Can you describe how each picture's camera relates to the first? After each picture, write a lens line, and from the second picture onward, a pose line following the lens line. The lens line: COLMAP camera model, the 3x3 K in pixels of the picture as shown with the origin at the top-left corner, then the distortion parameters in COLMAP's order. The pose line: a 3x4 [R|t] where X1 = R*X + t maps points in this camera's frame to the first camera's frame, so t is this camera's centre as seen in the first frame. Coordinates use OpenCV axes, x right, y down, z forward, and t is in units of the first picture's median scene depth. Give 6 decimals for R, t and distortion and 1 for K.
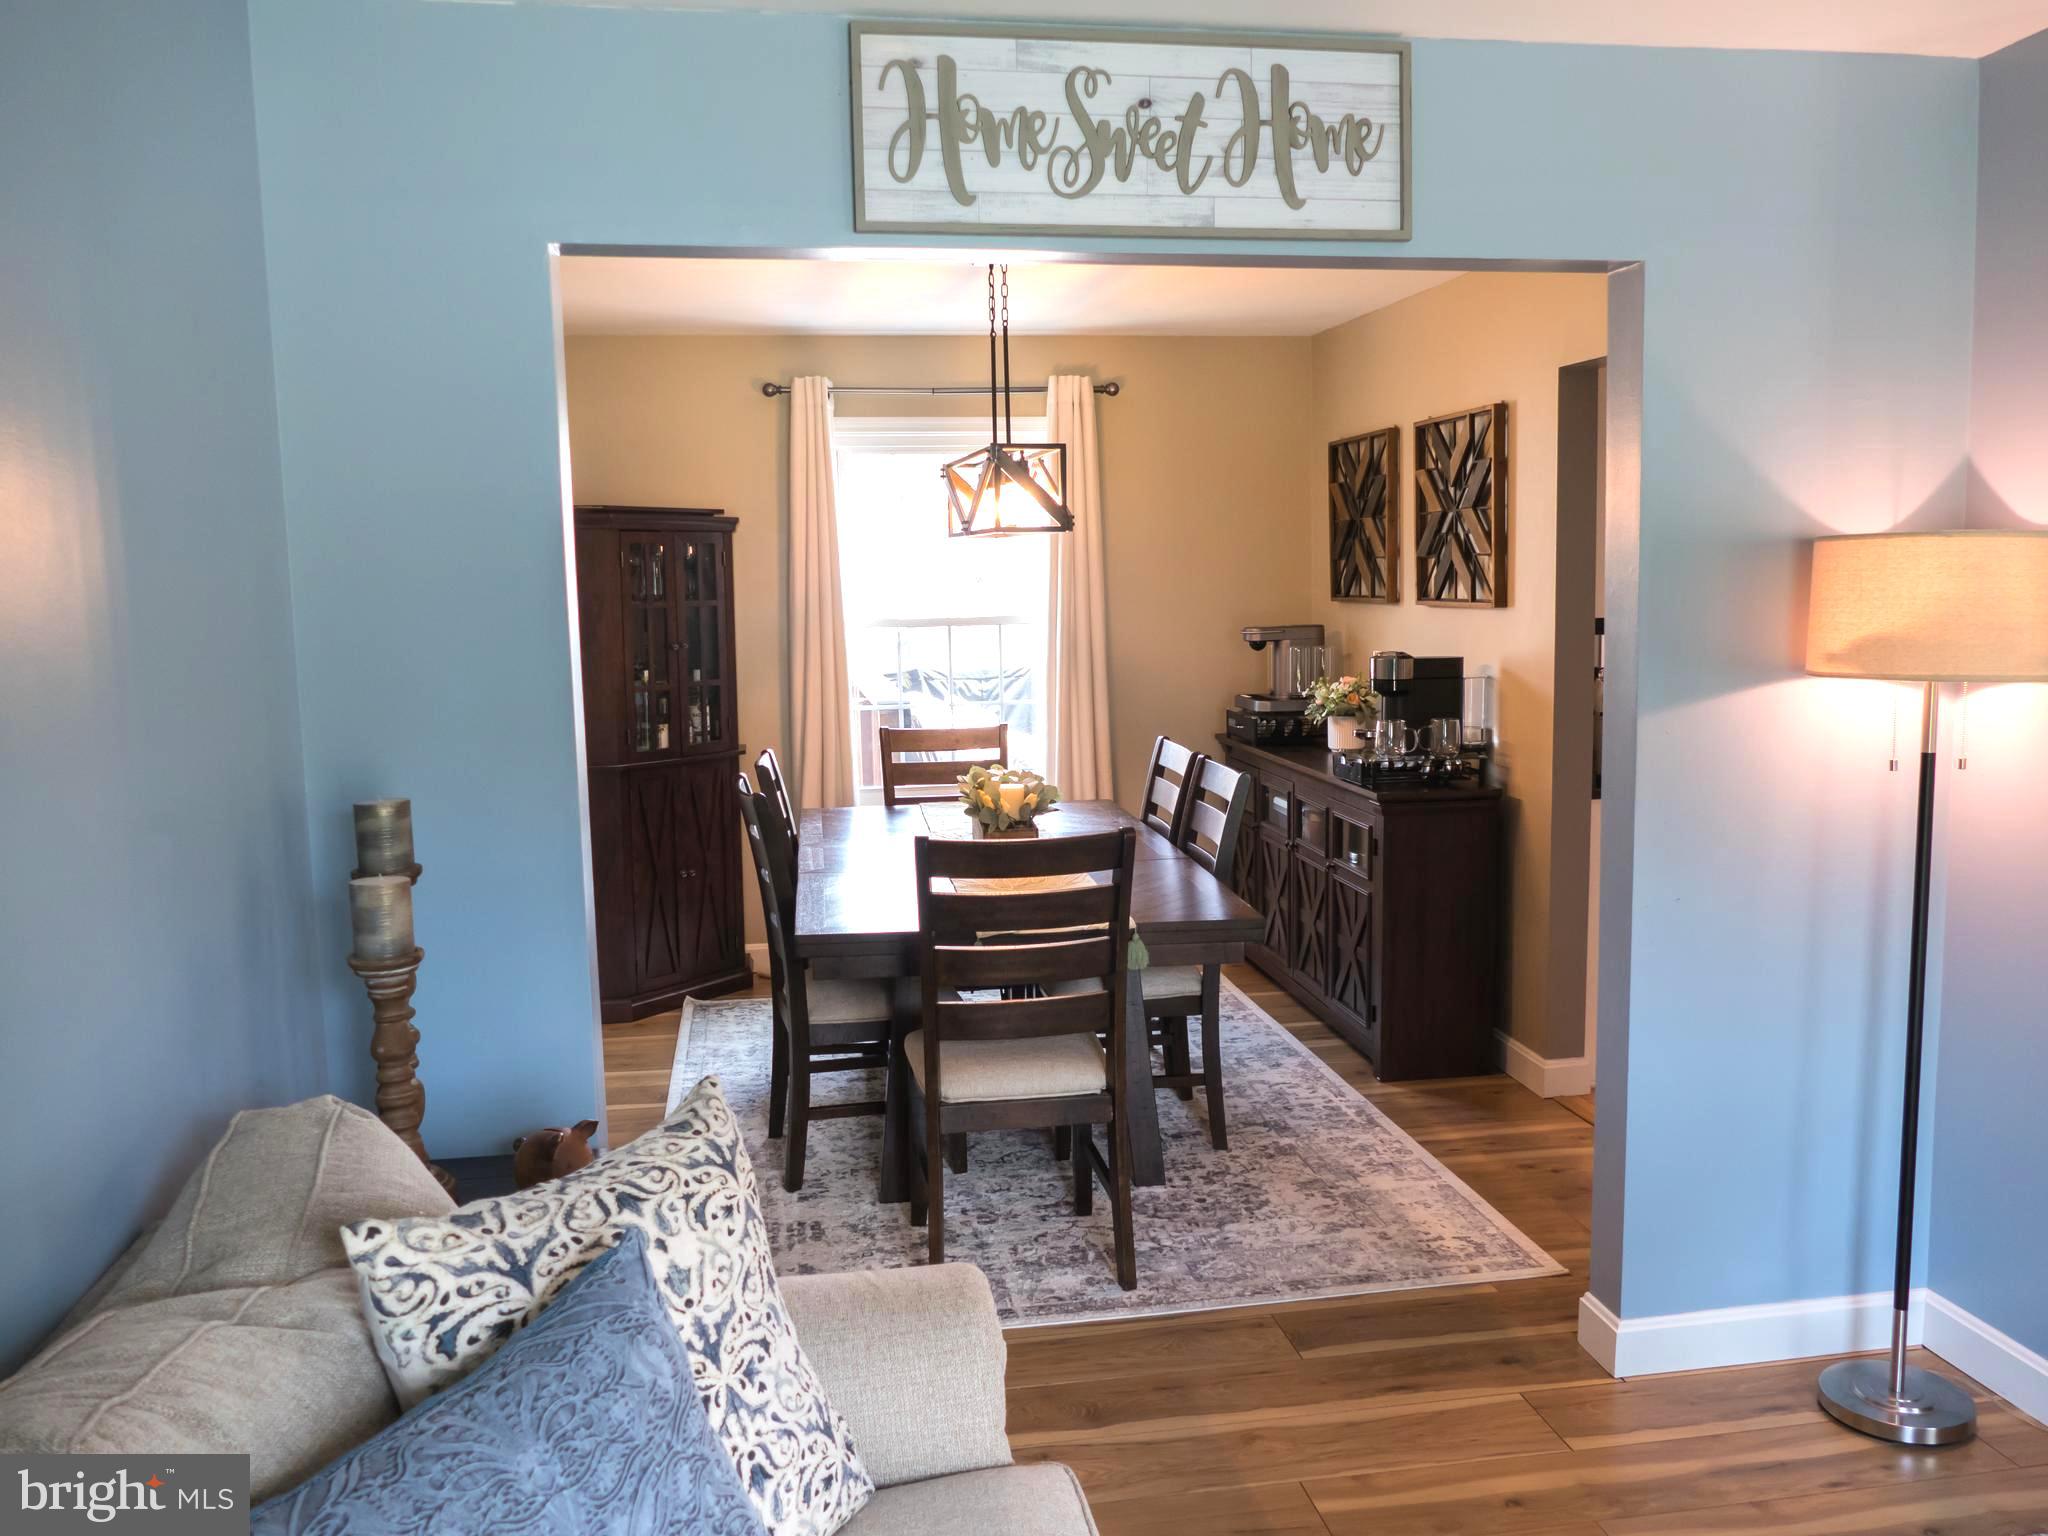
lens RADIAL K [[1649.4, 0, 1028.7], [0, 1649.4, 760.3], [0, 0, 1]] dist [-0.018157, 0.004972]
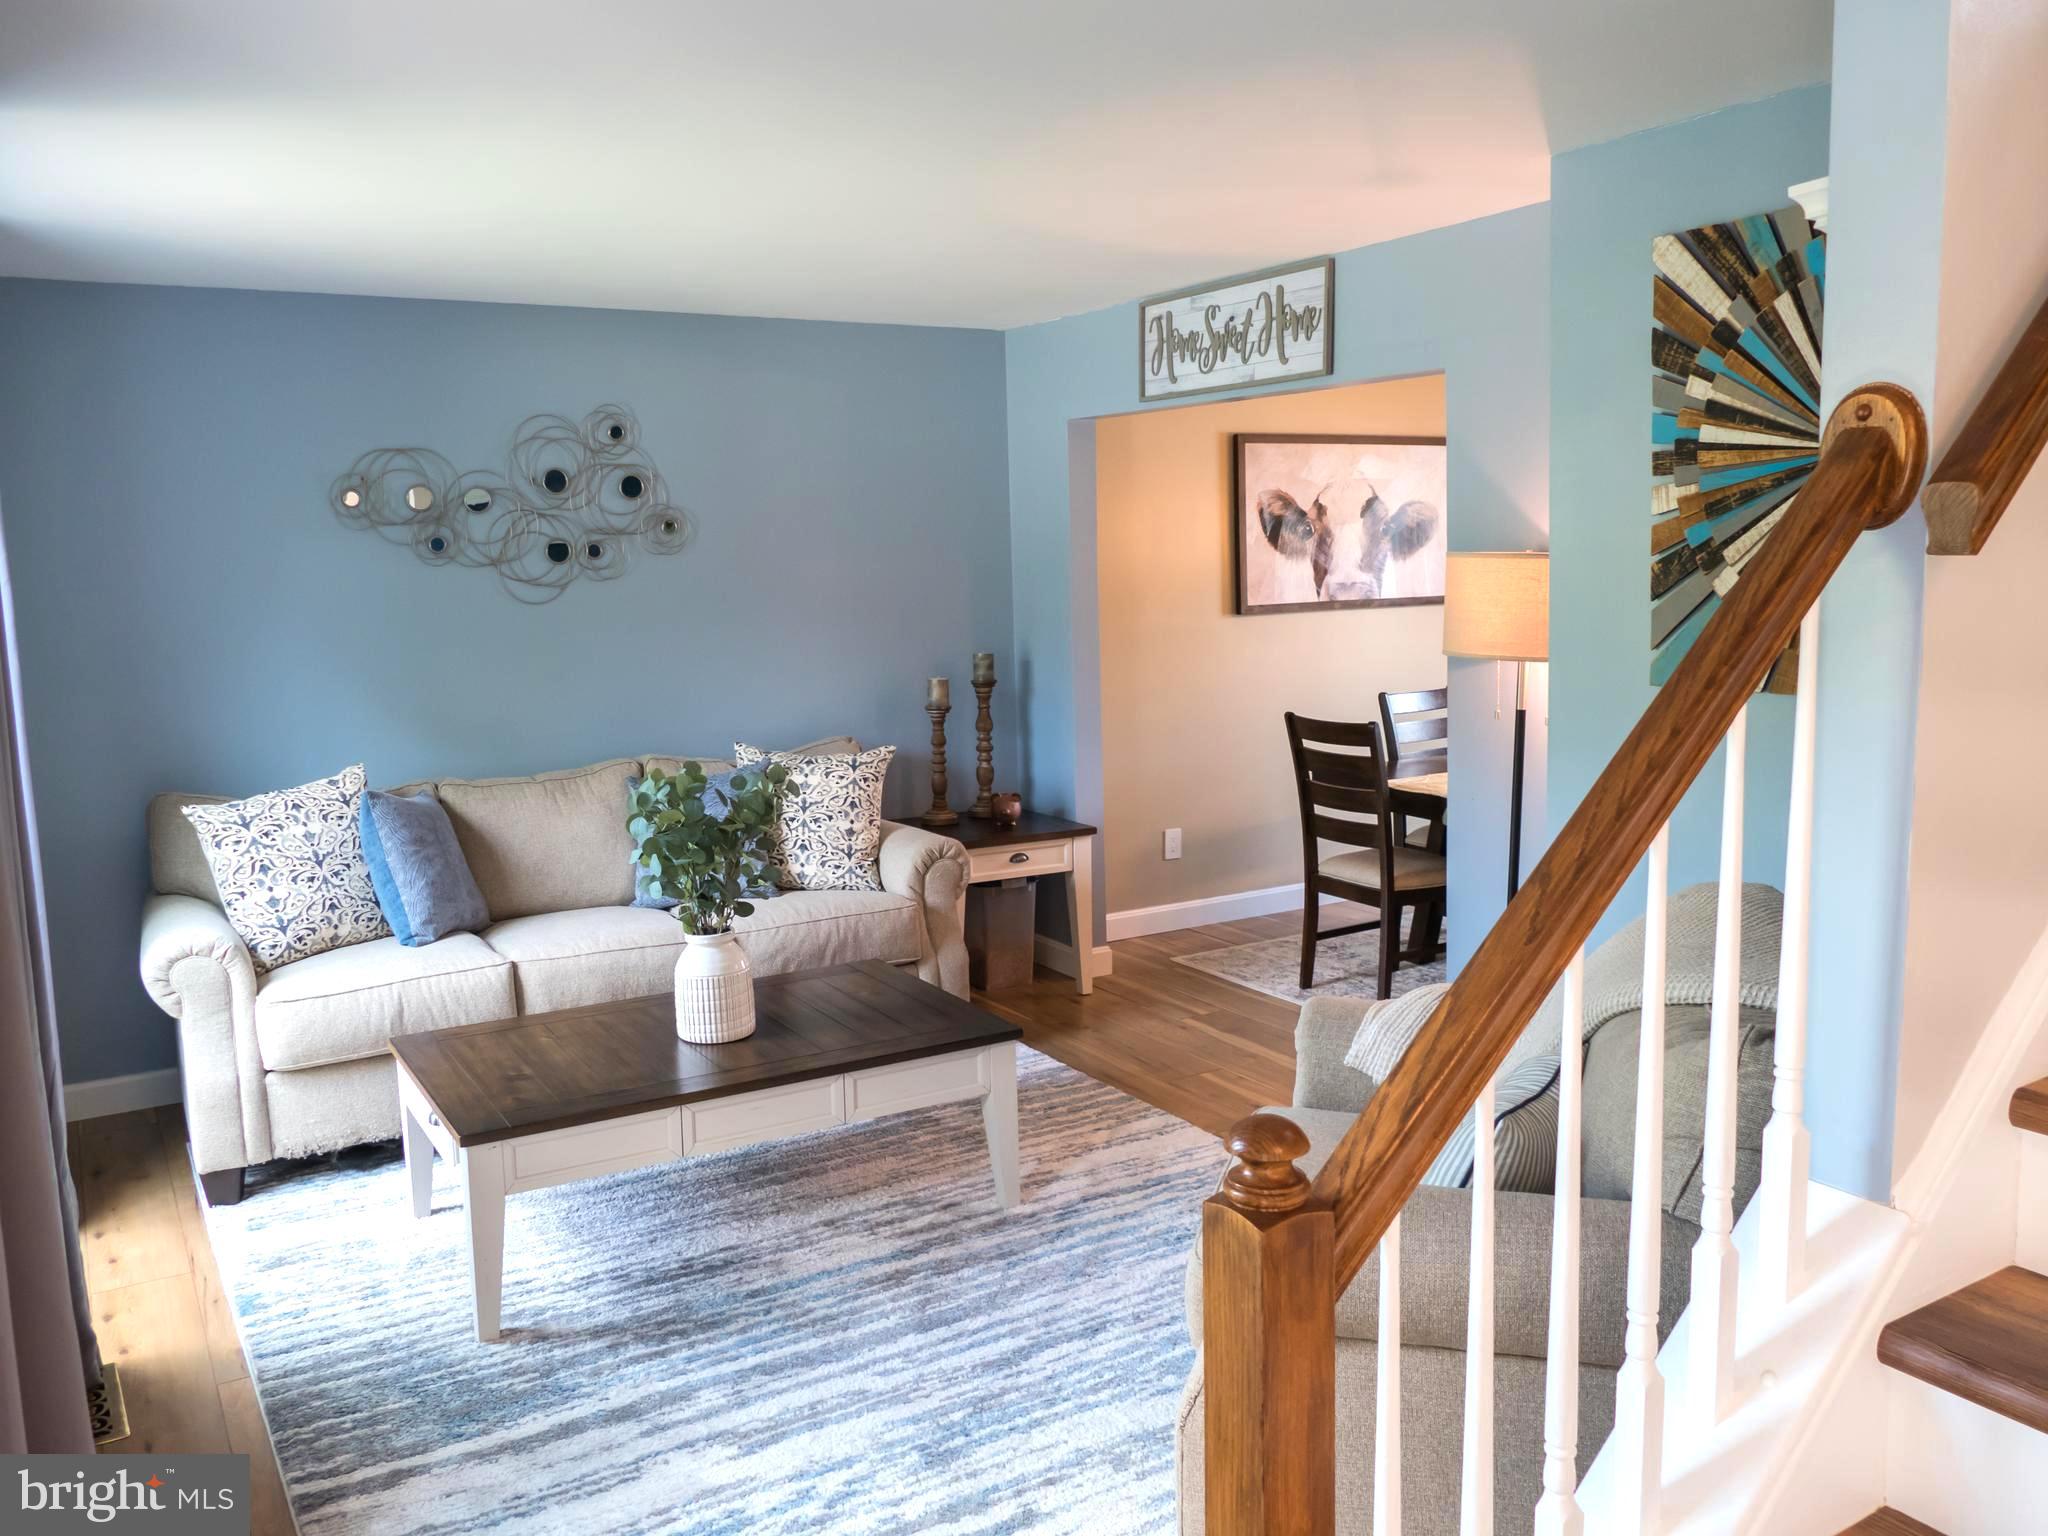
lens RADIAL K [[1649.4, 0, 1015.9], [0, 1649.4, 779.7], [0, 0, 1]] dist [-0.018157, 0.004972]
pose [[0.373568, 0.136766, -0.917465, 1.736785], [-0.088116, 0.989830, 0.111675, -0.065039], [0.923408, 0.039125, 0.381820, 0.073349]]
